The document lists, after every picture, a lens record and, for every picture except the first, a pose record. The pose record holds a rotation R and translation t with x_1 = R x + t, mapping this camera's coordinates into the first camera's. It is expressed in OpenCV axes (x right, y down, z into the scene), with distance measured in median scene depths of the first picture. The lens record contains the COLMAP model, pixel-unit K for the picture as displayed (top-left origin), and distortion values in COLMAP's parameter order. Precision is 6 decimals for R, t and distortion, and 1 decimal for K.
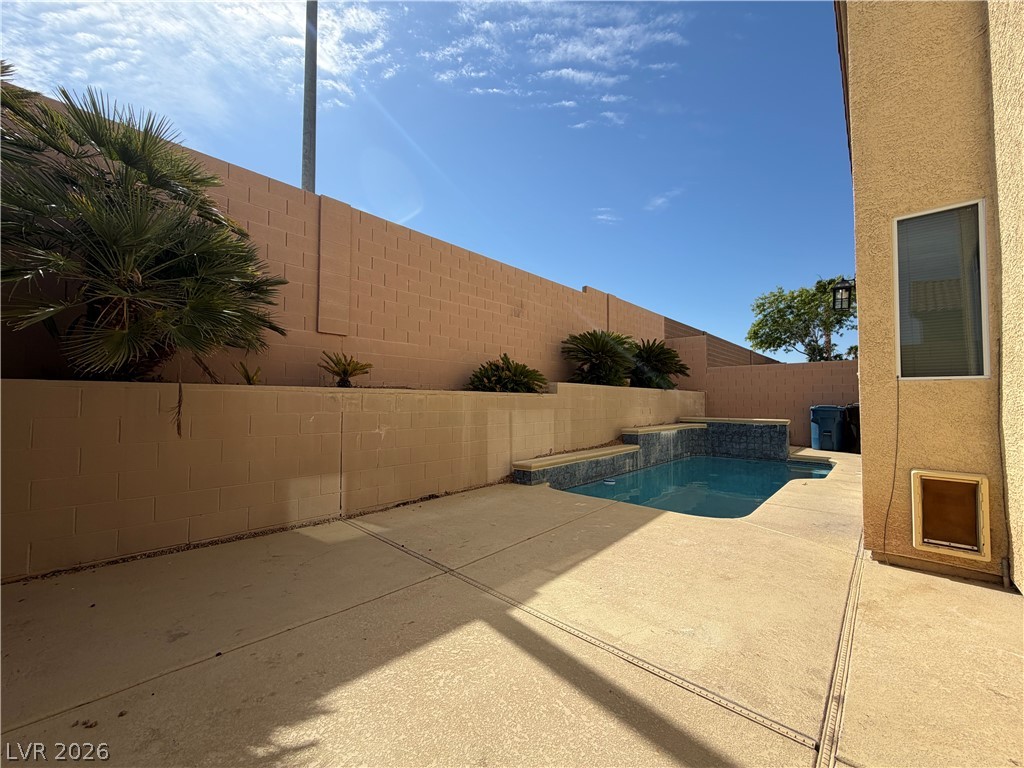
lens RADIAL K [[408.2, 0, 510.8], [0, 408.2, 385.4], [0, 0, 1]] dist [-0.000527, -0.000249]
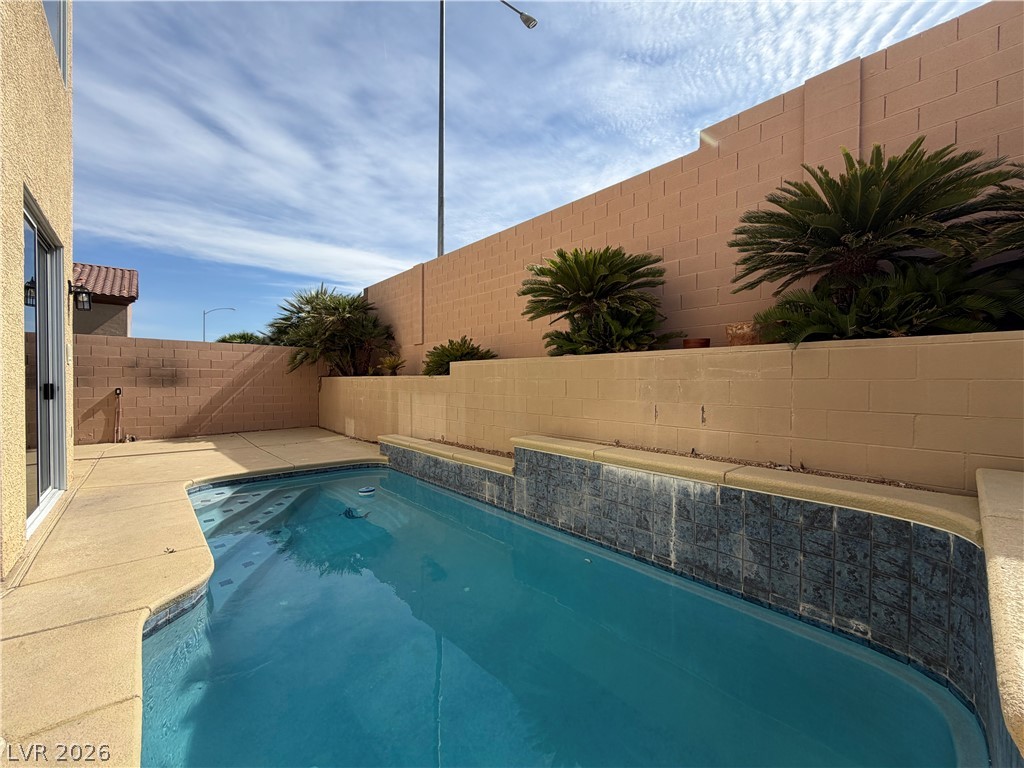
lens RADIAL K [[408.2, 0, 510.8], [0, 408.2, 385.4], [0, 0, 1]] dist [-0.000527, -0.000249]
pose [[-0.093284, 0.006498, -0.995618, 0.988446], [0.035054, 0.999380, 0.003238, 0.044995], [0.995022, -0.034598, -0.093454, 1.233512]]
